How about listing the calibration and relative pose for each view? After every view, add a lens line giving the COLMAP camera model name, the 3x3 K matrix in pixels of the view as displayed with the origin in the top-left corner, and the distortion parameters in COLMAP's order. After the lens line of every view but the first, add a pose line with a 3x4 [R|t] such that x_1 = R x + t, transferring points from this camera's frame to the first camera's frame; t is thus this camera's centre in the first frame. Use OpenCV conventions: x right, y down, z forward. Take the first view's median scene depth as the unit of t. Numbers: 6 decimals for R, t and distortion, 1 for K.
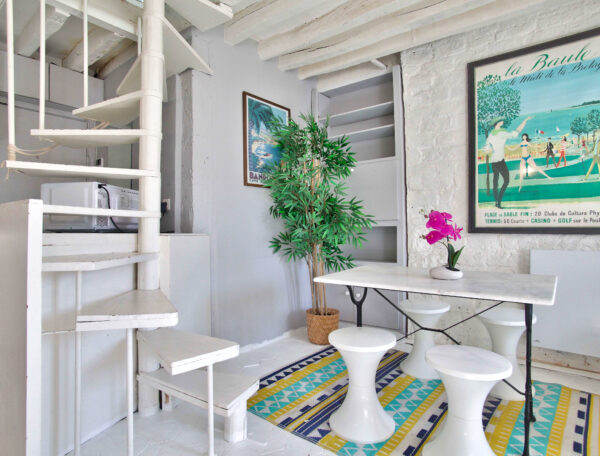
lens RADIAL K [[370.5, 0, 302.2], [0, 370.5, 224.6], [0, 0, 1]] dist [-0.083762, 0.050190]
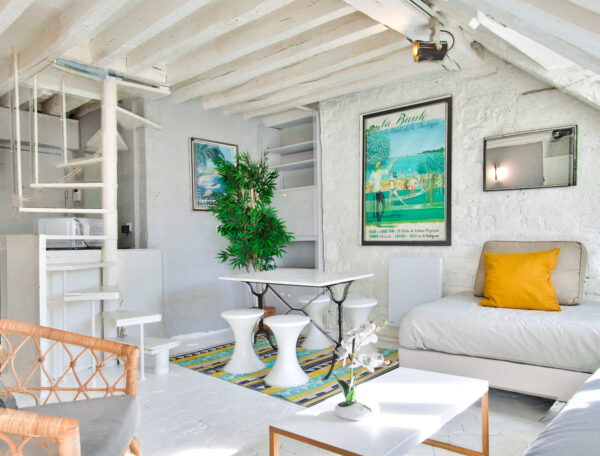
lens RADIAL K [[459.7, 0, 346.9], [0, 459.7, 235.1], [0, 0, 1]] dist [-0.005005, -0.005617]
pose [[0.999794, -0.013284, 0.015342, 0.405887], [0.013240, 0.999908, 0.002974, -0.021068], [-0.015380, -0.002771, 0.999878, -0.701642]]
